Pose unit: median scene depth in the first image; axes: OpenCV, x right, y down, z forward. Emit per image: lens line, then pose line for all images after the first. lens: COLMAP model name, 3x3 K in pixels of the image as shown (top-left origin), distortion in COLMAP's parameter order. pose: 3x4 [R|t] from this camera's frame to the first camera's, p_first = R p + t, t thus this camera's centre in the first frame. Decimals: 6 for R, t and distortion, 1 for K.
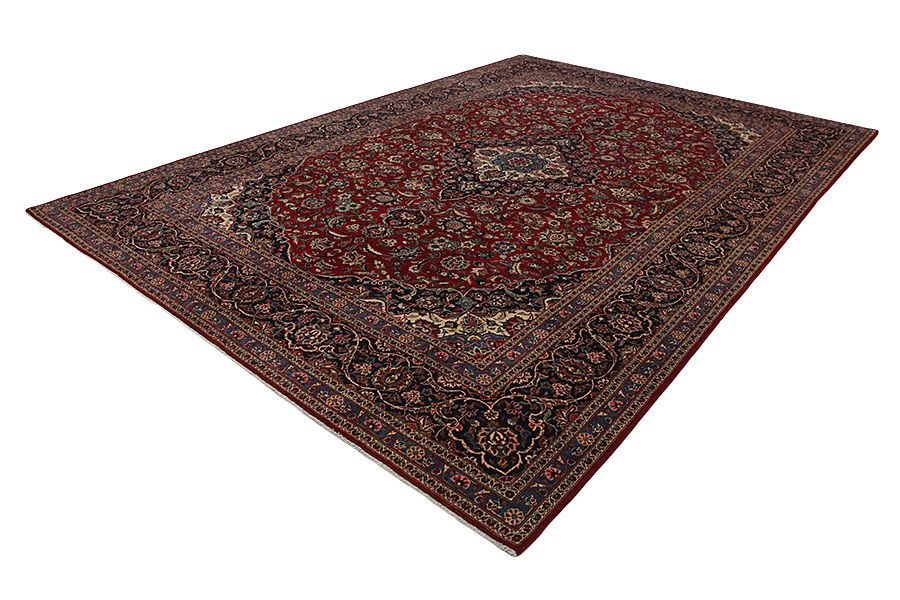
lens RADIAL K [[652.7, 0, 450.0], [0, 652.7, 300.0], [0, 0, 1]] dist [-0.071522, 0.003015]
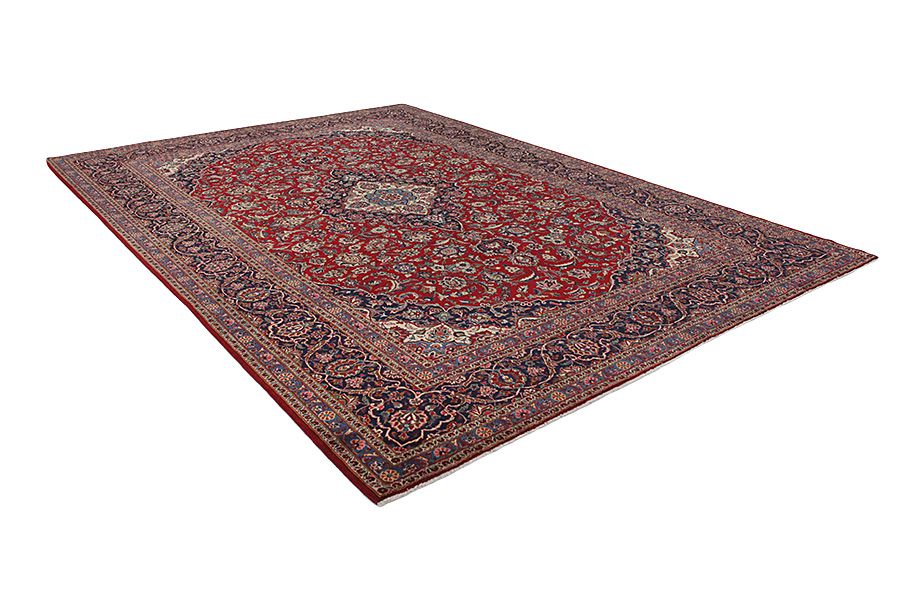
lens RADIAL K [[652.7, 0, 450.0], [0, 652.7, 300.0], [0, 0, 1]] dist [-0.071522, 0.003015]
pose [[-0.152458, 0.484956, -0.861147, 1.108392], [-0.563894, 0.672901, 0.478778, -0.673536], [0.811652, 0.558589, 0.170875, 1.005683]]
